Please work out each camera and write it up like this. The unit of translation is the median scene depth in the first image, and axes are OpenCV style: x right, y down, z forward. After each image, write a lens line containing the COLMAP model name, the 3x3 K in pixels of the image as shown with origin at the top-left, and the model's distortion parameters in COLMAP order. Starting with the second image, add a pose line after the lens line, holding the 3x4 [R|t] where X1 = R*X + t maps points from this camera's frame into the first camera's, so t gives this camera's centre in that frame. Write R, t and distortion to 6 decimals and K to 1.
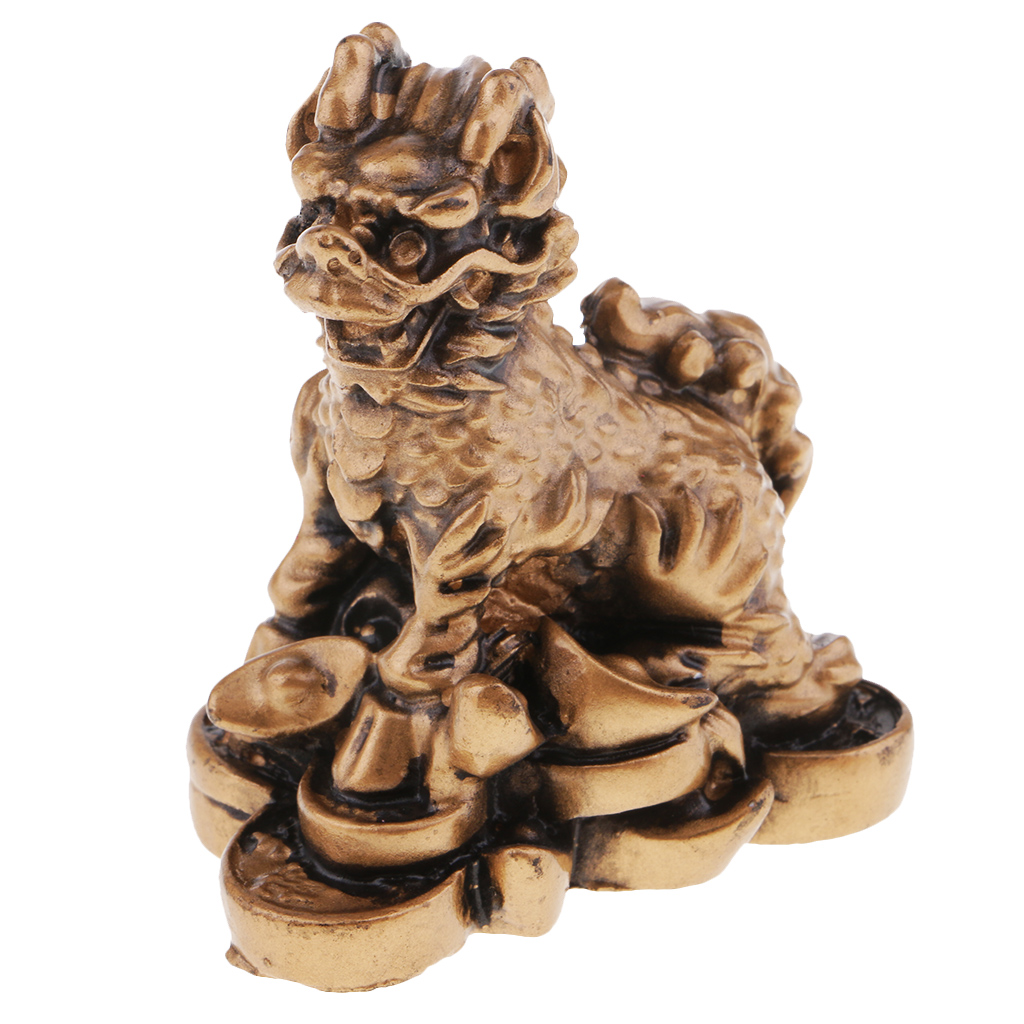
lens RADIAL K [[7162.5, 0, 496.6], [0, 7162.5, 560.7], [0, 0, 1]] dist [0.489419, 0.000000]
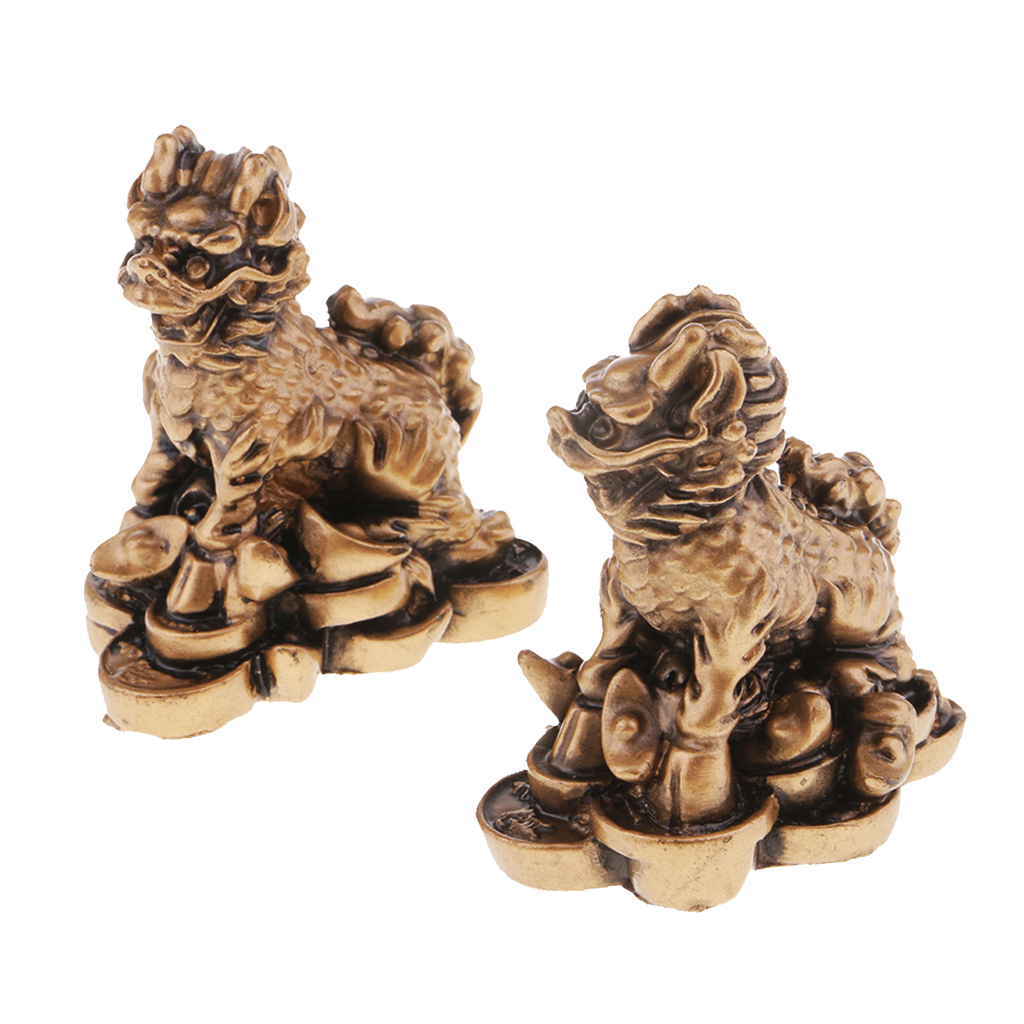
lens RADIAL K [[6553.6, 0, 510.5], [0, 6553.6, 464.1], [0, 0, 1]] dist [1.007687, 0.000000]
pose [[0.998828, -0.023798, -0.042153, 0.113954], [0.023078, 0.999581, -0.017481, 0.026331], [0.042552, 0.016487, 0.998958, -0.438117]]
